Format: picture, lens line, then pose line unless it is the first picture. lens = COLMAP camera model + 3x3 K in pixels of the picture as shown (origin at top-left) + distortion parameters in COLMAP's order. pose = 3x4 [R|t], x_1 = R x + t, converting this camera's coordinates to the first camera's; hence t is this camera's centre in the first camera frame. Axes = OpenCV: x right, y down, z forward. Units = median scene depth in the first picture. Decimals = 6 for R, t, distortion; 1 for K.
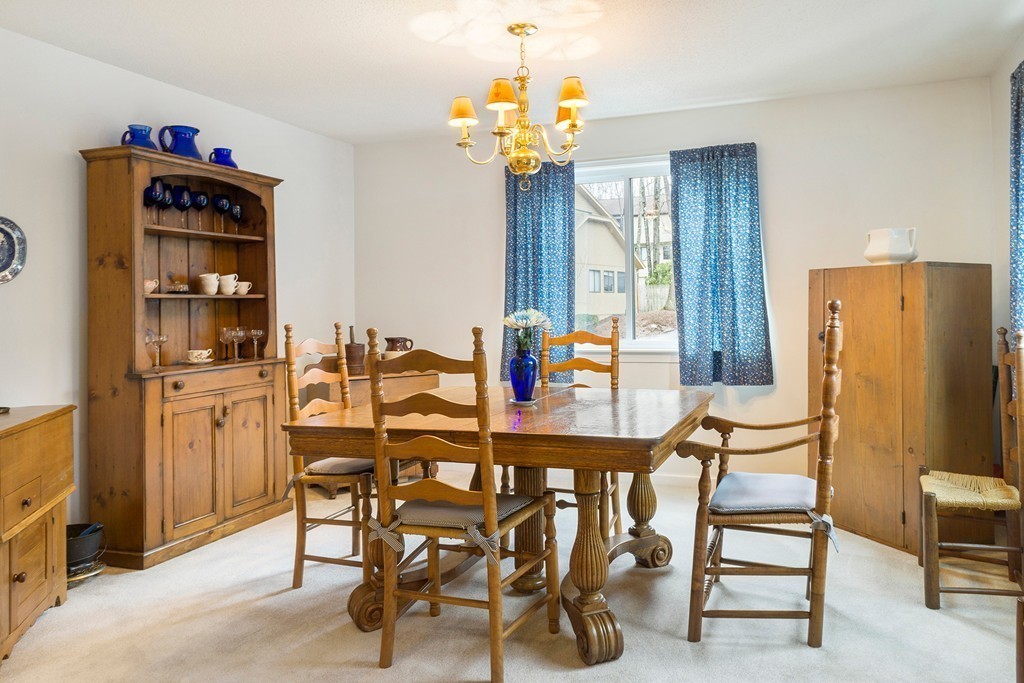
lens RADIAL K [[693.5, 0, 510.8], [0, 693.5, 309.7], [0, 0, 1]] dist [-0.004105, -0.001652]
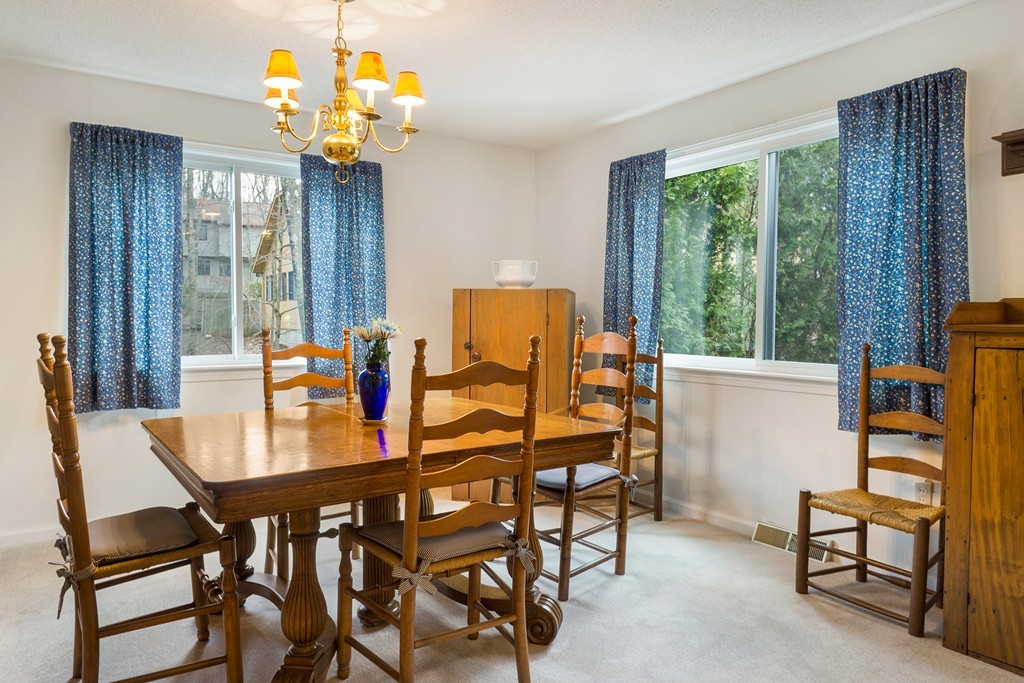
lens RADIAL K [[693.5, 0, 546.6], [0, 693.5, 345.1], [0, 0, 1]] dist [0.026704, -0.002186]
pose [[0.573478, -0.013969, 0.819102, -0.444796], [-0.011556, 0.999617, 0.025138, 0.005610], [-0.819140, -0.023882, 0.573097, 0.215087]]
